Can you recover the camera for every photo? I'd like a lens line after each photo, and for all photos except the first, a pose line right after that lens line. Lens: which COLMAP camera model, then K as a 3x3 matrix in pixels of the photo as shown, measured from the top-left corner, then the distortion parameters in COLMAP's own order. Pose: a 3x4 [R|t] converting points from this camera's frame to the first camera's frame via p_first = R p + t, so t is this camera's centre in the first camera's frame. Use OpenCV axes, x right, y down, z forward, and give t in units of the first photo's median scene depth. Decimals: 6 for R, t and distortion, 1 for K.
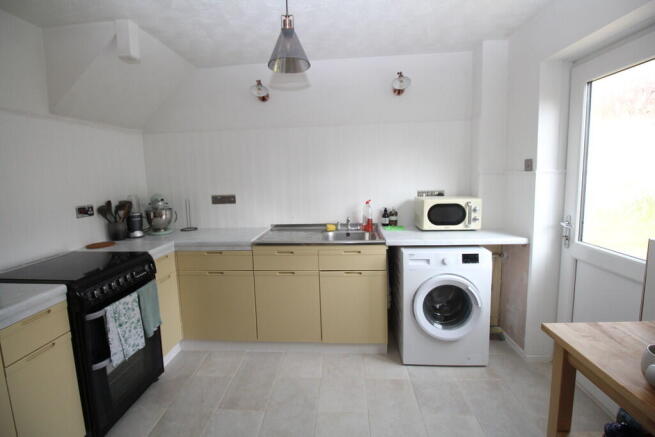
lens RADIAL K [[303.0, 0, 324.8], [0, 303.0, 208.4], [0, 0, 1]] dist [-0.000263, -0.016566]
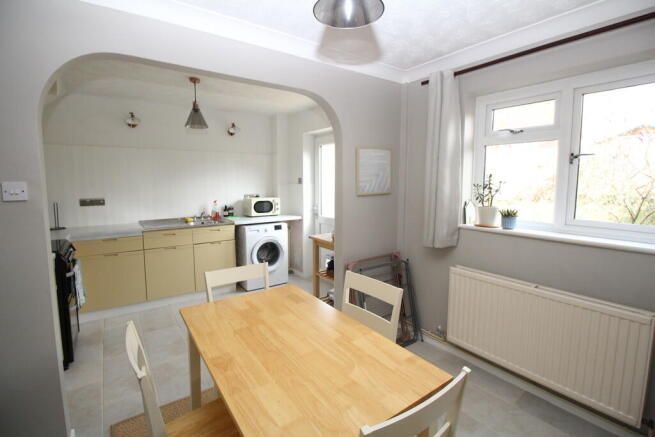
lens RADIAL K [[303.0, 0, 324.8], [0, 303.0, 208.4], [0, 0, 1]] dist [-0.000263, -0.016566]
pose [[0.765729, -0.031115, 0.642410, -0.484478], [0.055940, 0.998266, -0.018328, 0.084026], [-0.640726, 0.049971, 0.766142, -0.627398]]
